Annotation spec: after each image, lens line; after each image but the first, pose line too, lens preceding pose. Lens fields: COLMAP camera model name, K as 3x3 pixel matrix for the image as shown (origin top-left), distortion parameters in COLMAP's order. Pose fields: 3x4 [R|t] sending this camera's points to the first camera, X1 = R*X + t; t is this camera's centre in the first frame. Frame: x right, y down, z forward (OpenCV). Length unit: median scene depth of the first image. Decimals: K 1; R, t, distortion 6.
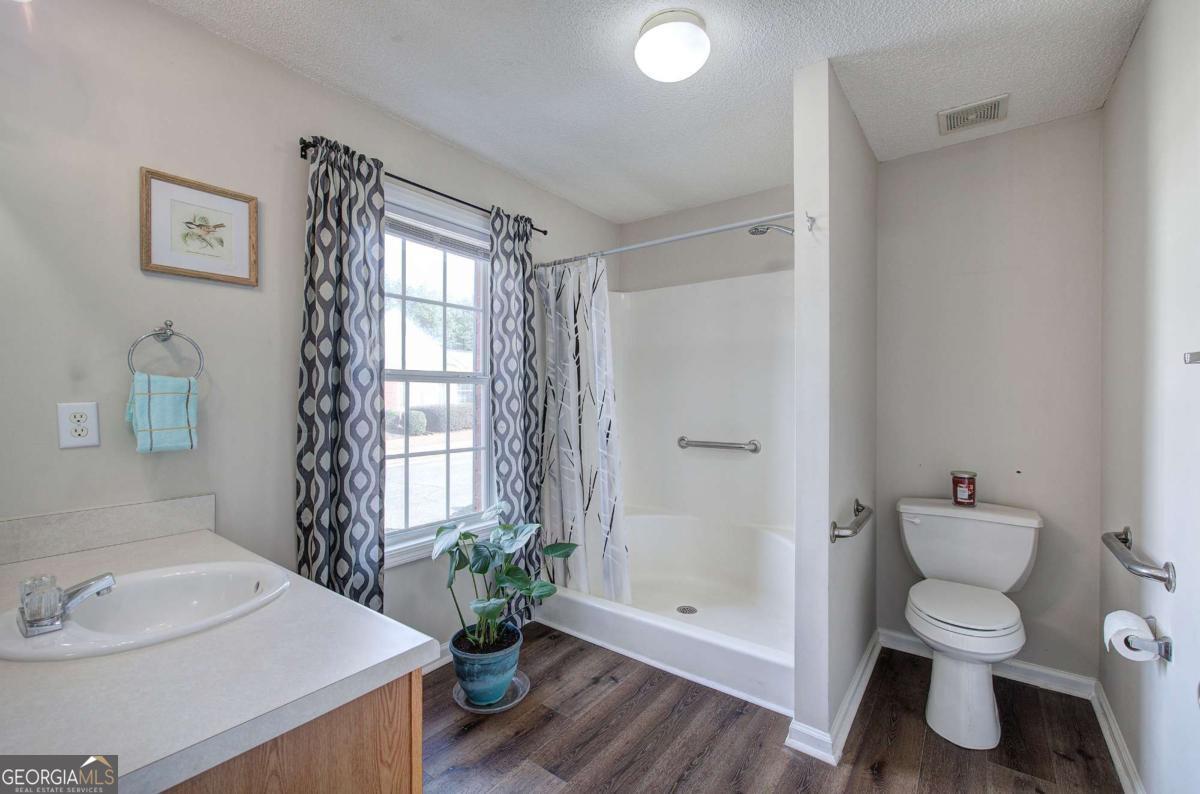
lens RADIAL K [[515.1, 0, 598.7], [0, 515.1, 394.3], [0, 0, 1]] dist [-0.005465, 0.001261]
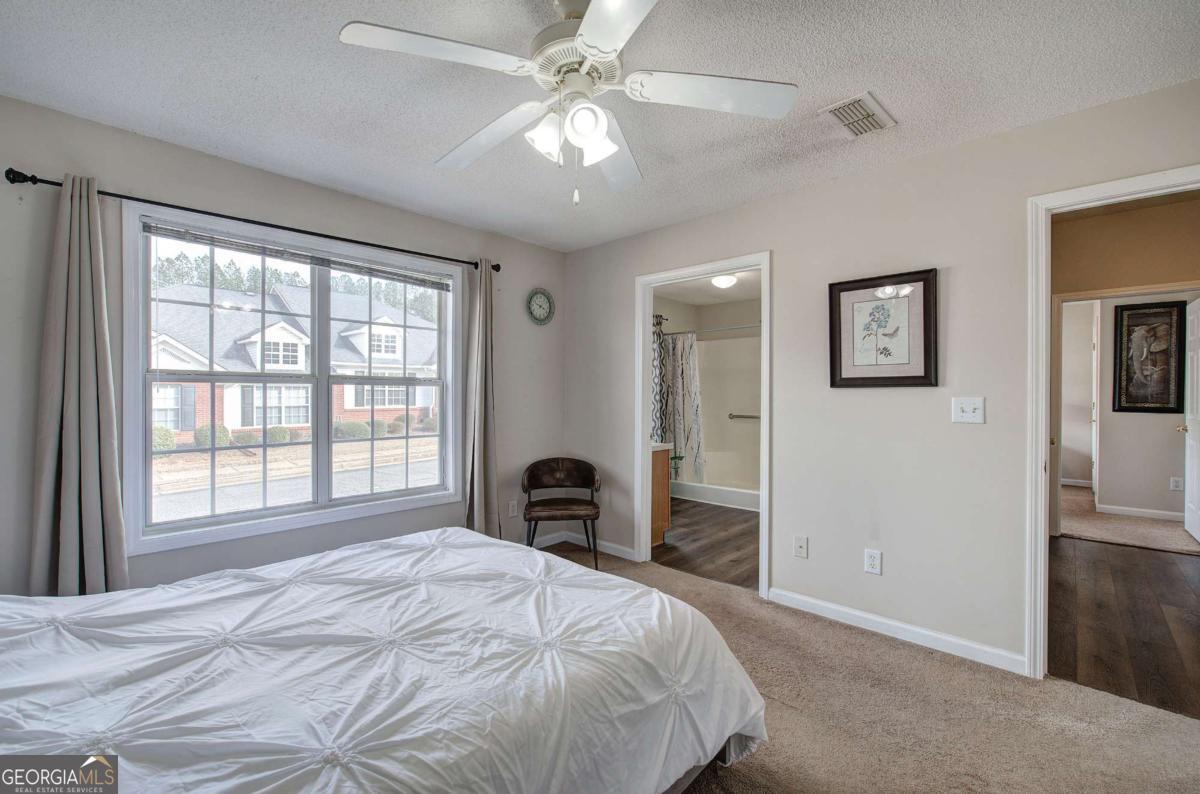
lens RADIAL K [[515.1, 0, 603.9], [0, 515.1, 389.5], [0, 0, 1]] dist [-0.005465, 0.001261]
pose [[0.992015, 0.001685, -0.126107, -0.098555], [-0.001202, 0.999992, 0.003906, -0.022360], [0.126113, -0.003723, 0.992009, -1.267768]]
